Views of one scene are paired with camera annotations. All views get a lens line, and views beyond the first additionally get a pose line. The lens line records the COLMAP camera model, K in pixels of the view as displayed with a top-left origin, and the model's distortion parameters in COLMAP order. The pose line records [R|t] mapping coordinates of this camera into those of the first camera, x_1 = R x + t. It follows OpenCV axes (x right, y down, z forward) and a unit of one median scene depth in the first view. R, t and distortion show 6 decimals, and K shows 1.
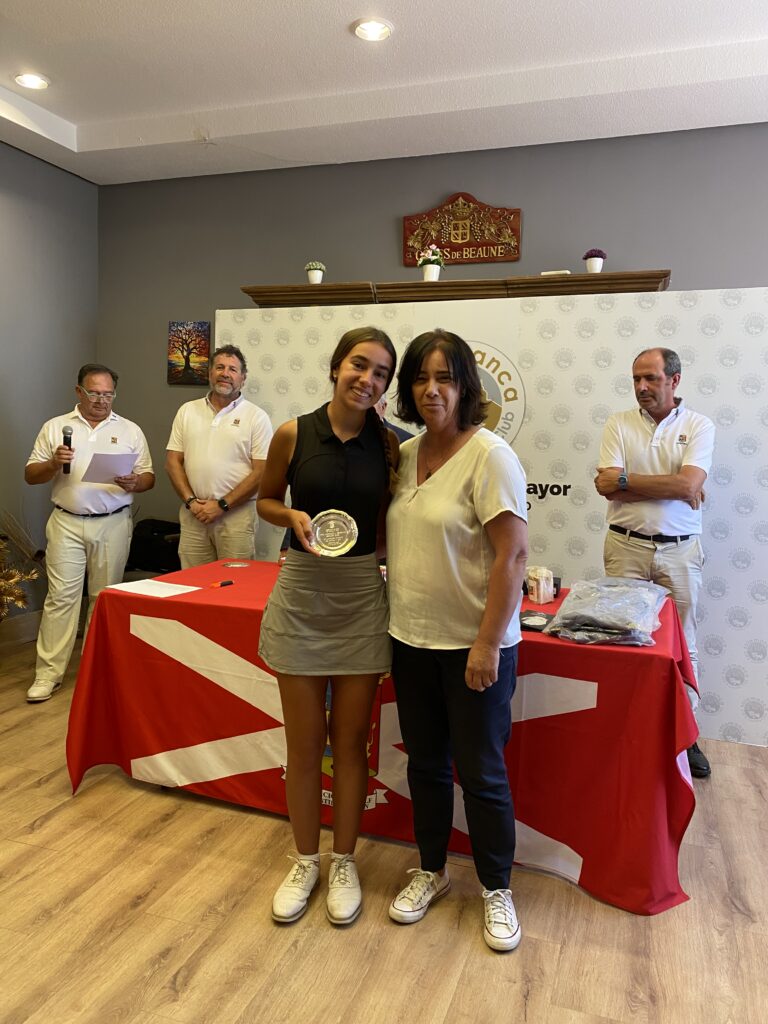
lens RADIAL K [[771.2, 0, 379.7], [0, 771.2, 493.3], [0, 0, 1]] dist [0.010775, 0.000016]
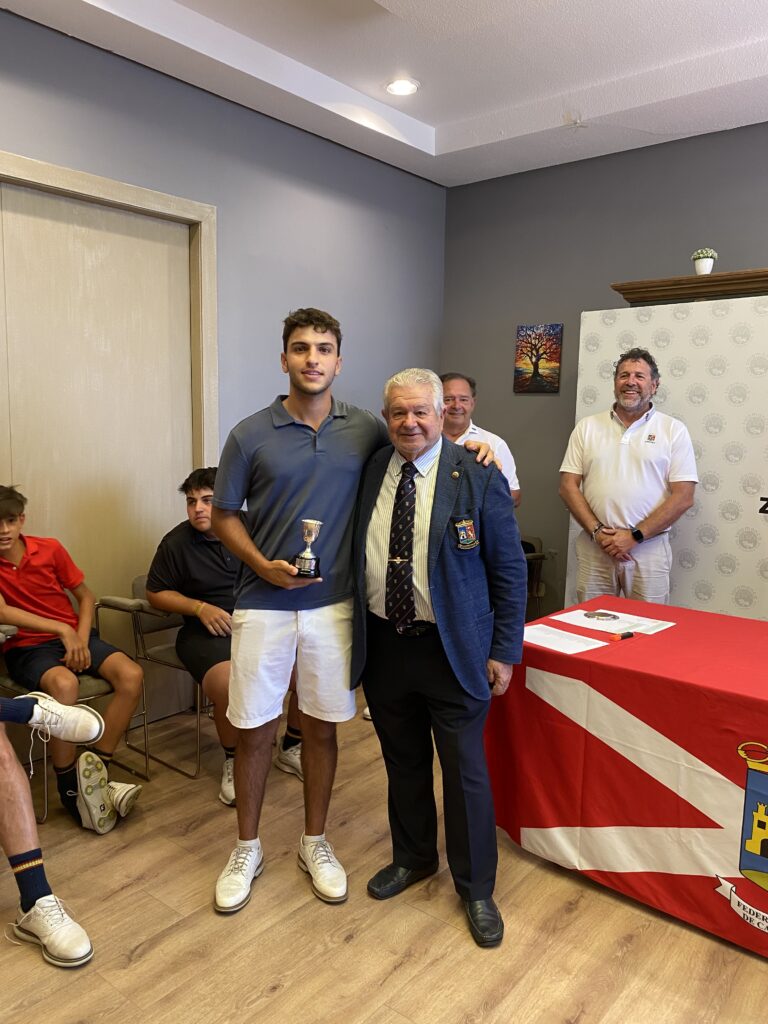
lens RADIAL K [[774.8, 0, 391.8], [0, 774.8, 500.2], [0, 0, 1]] dist [0.012744, -0.006004]
pose [[0.940377, 0.023372, -0.339331, -0.125435], [-0.016648, 0.999603, 0.022714, -0.040161], [0.339727, -0.015711, 0.940393, 0.079215]]
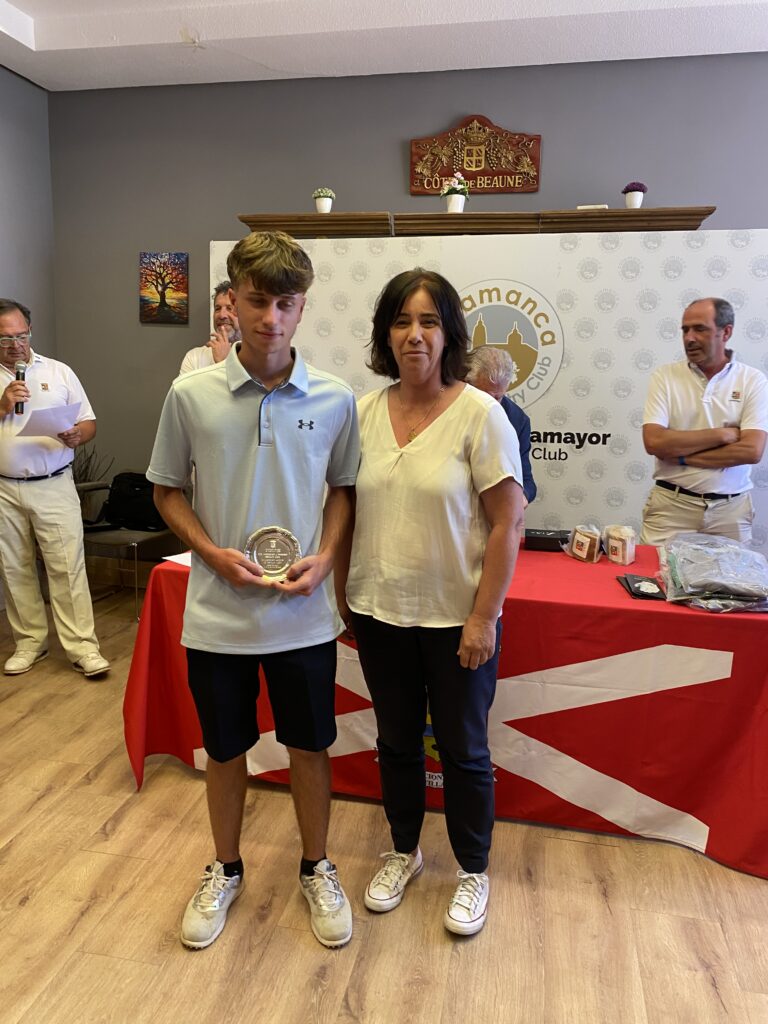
lens RADIAL K [[775.0, 0, 374.0], [0, 775.0, 492.1], [0, 0, 1]] dist [0.008470, -0.000684]
pose [[0.992483, -0.024157, 0.119974, -0.161577], [0.013854, 0.996201, 0.085979, -0.025029], [-0.121595, -0.083671, 0.989047, 0.069492]]
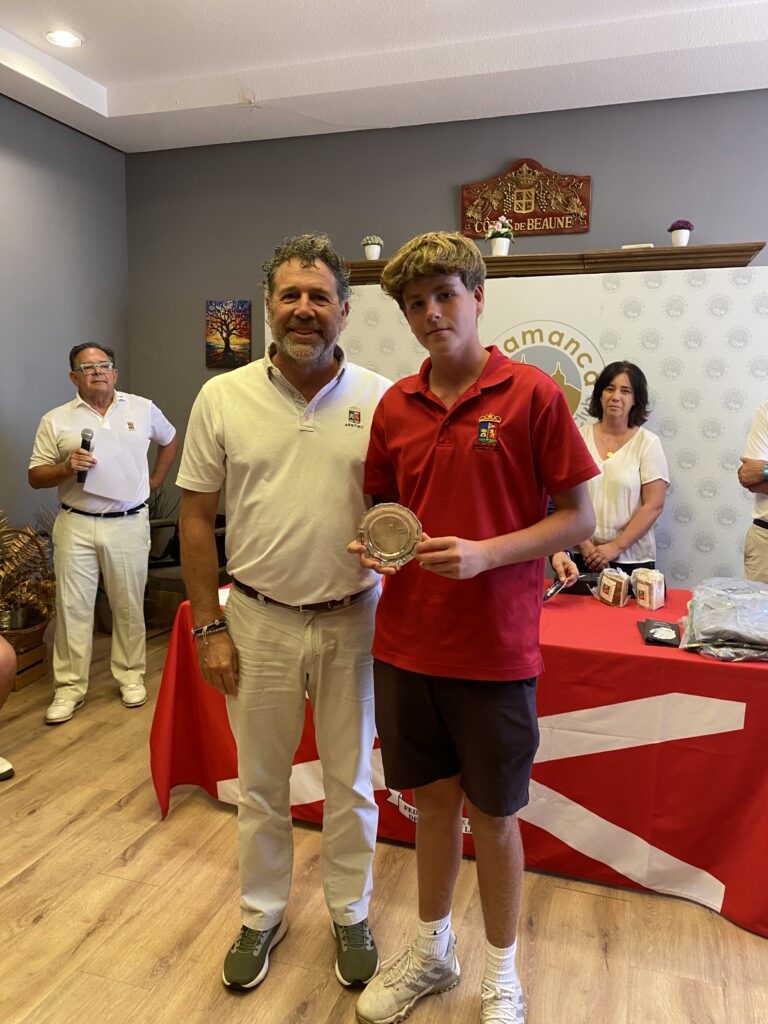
lens RADIAL K [[773.8, 0, 389.9], [0, 773.8, 506.1], [0, 0, 1]] dist [0.010090, -0.005297]
pose [[0.999775, -0.015395, 0.014588, -0.091578], [0.014583, 0.998422, 0.054230, -0.027867], [-0.015400, -0.054005, 0.998422, 0.054775]]
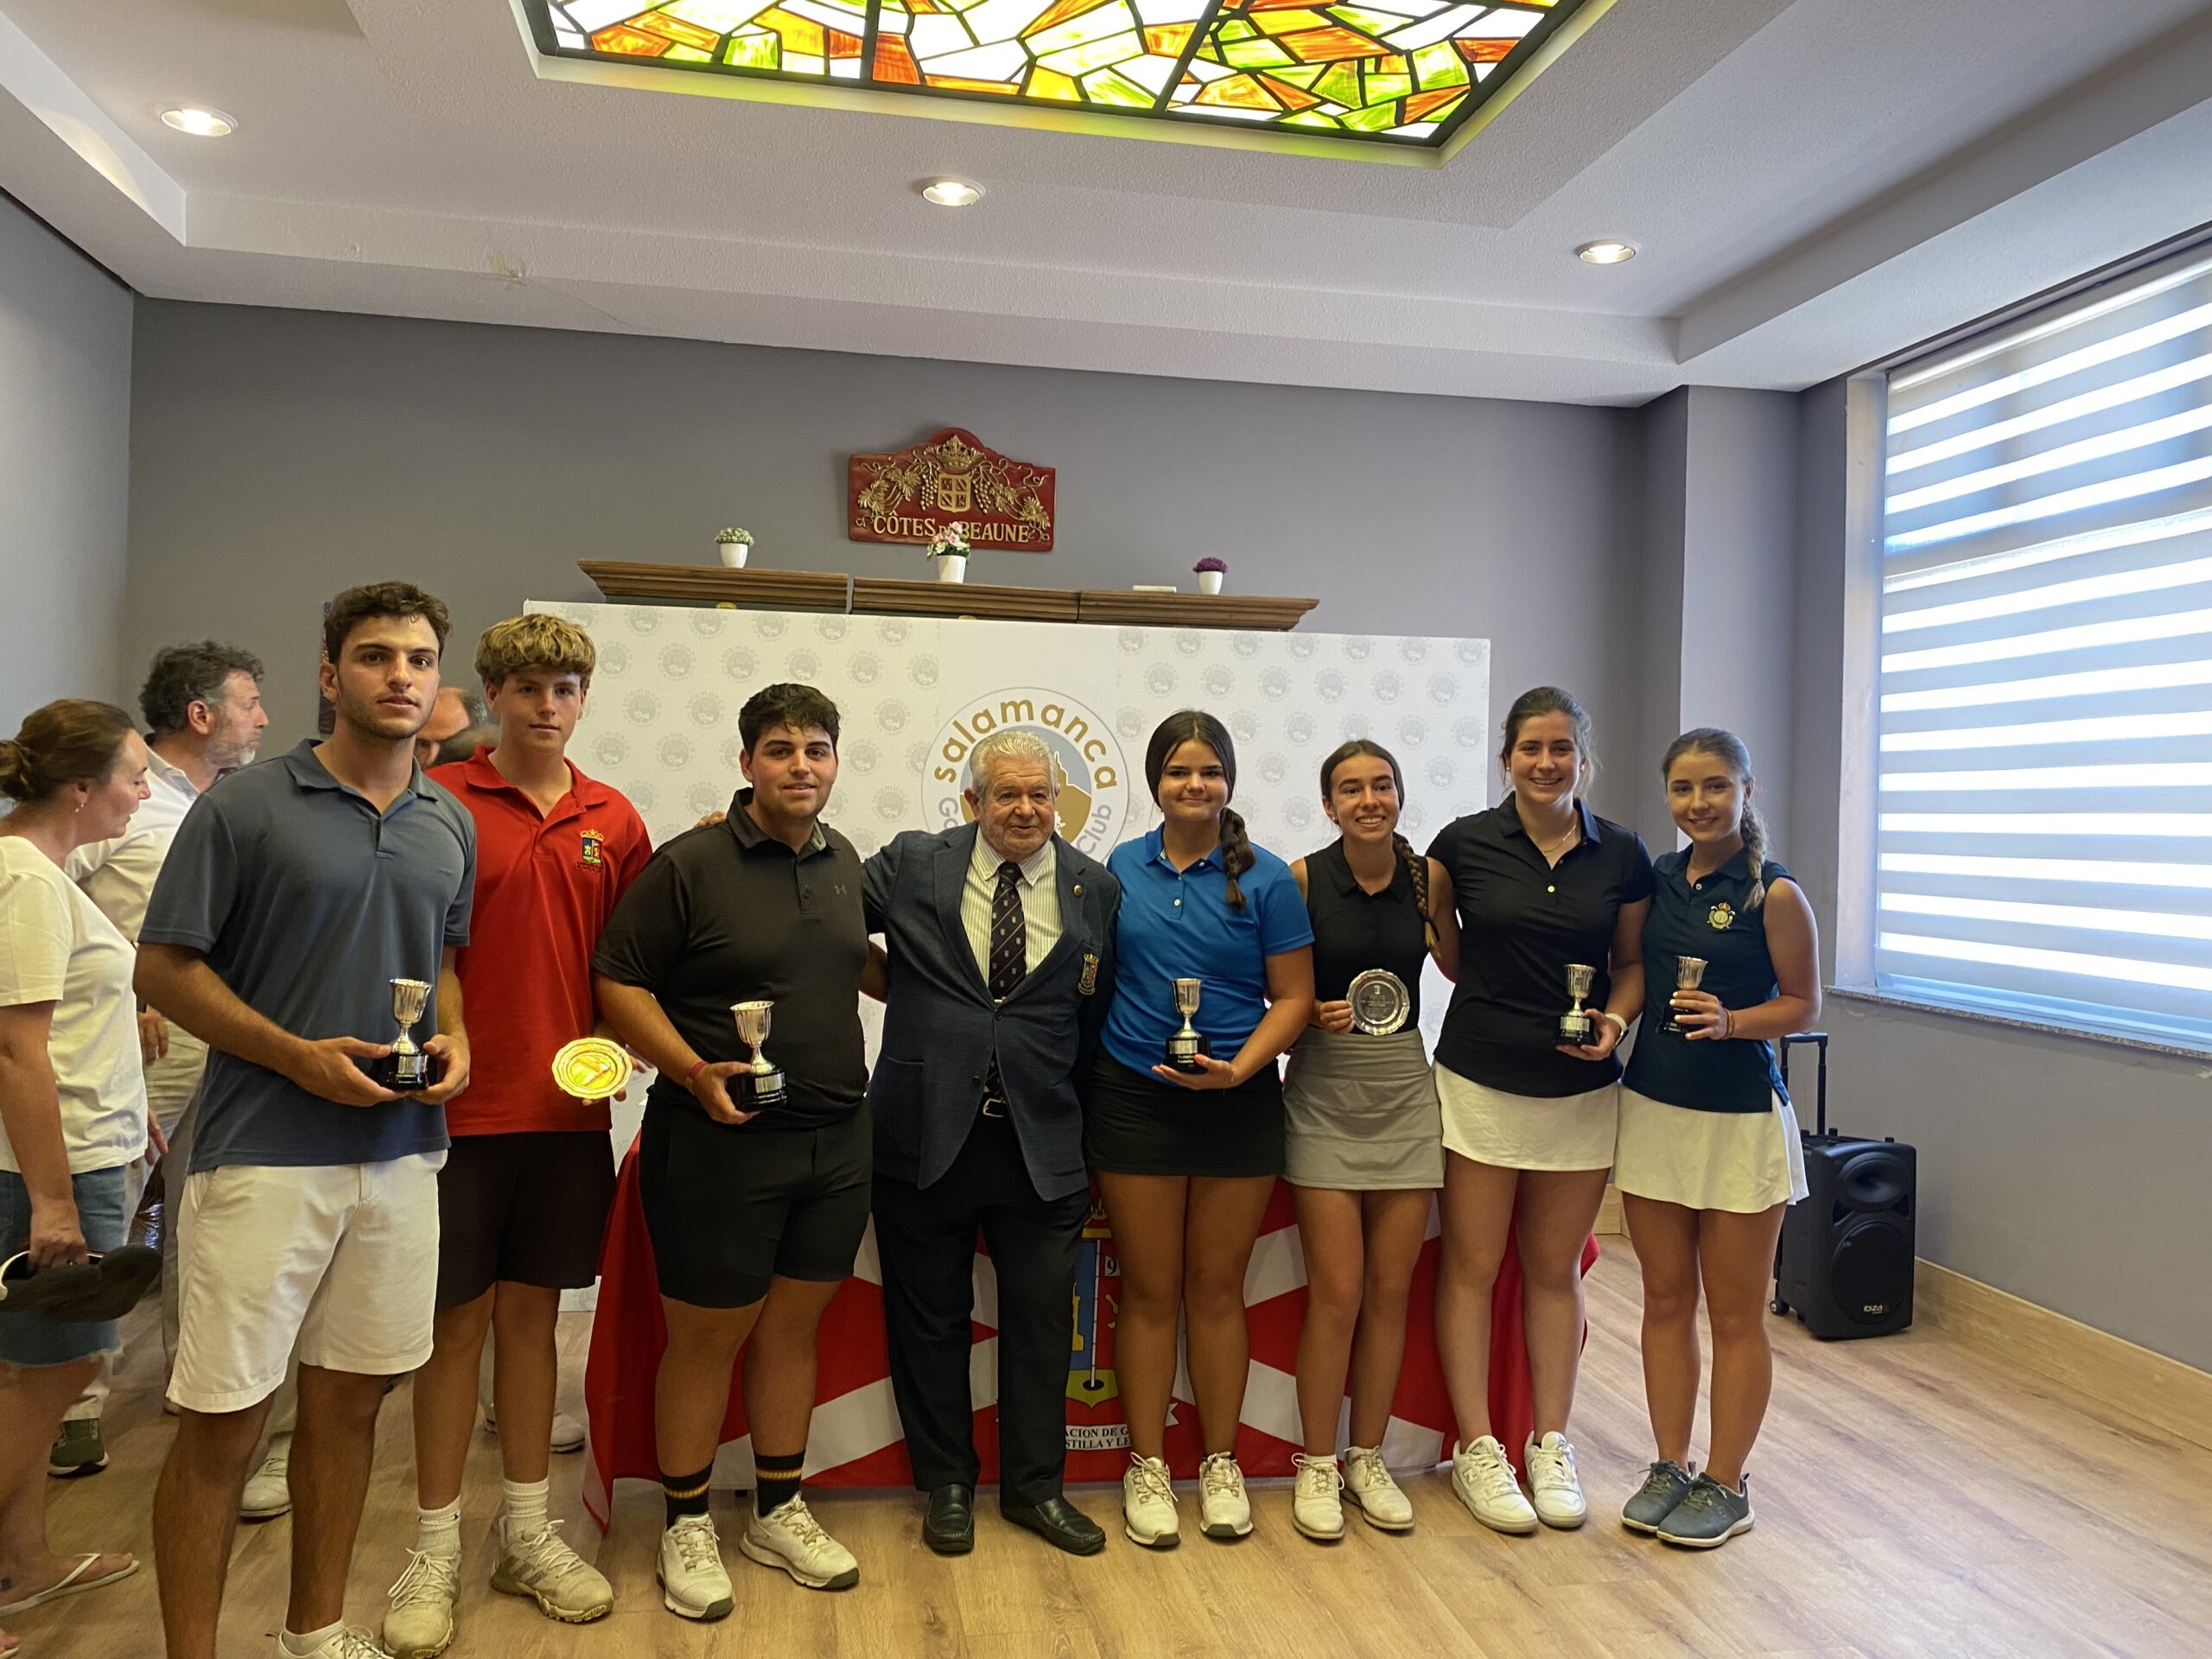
lens RADIAL K [[1667.1, 0, 1101.8], [0, 1667.1, 787.4], [0, 0, 1]] dist [0.016300, -0.007918]
pose [[0.871609, 0.006858, 0.490154, -0.491789], [0.033931, 0.996660, -0.074283, -0.021610], [-0.489026, 0.081377, 0.868465, -0.160236]]
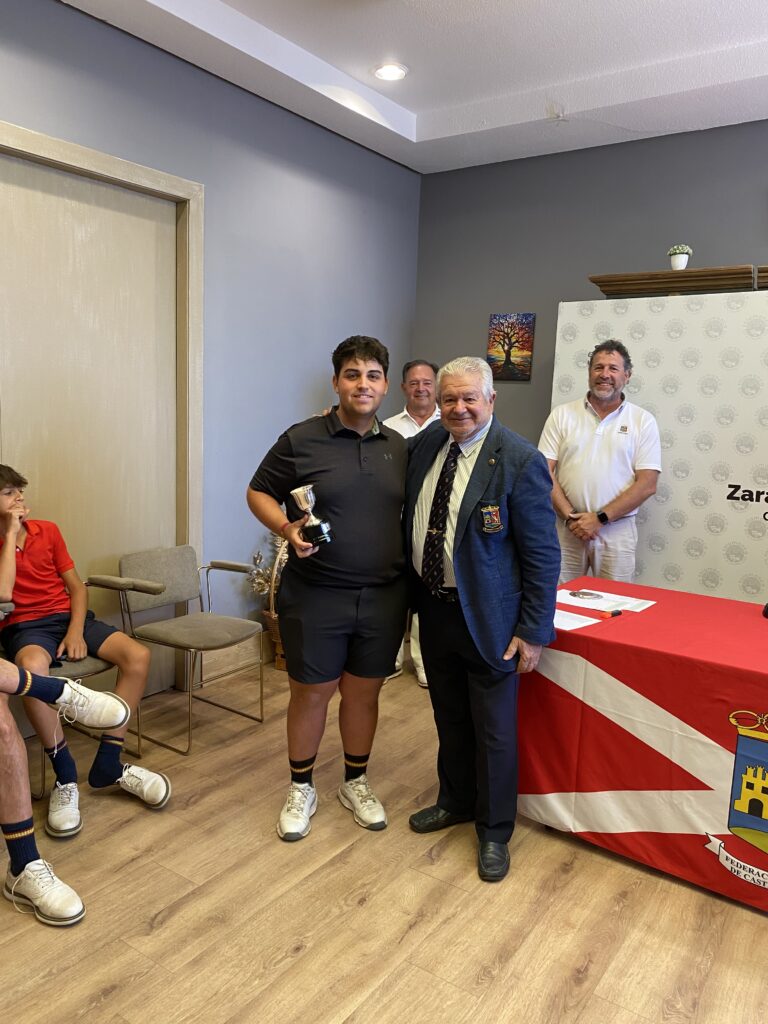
lens RADIAL K [[771.7, 0, 387.1], [0, 771.7, 501.3], [0, 0, 1]] dist [0.016300, -0.007918]
pose [[0.962425, 0.041618, -0.268338, -0.177221], [-0.031508, 0.998626, 0.041875, -0.035678], [0.269712, -0.031847, 0.962414, 0.045206]]
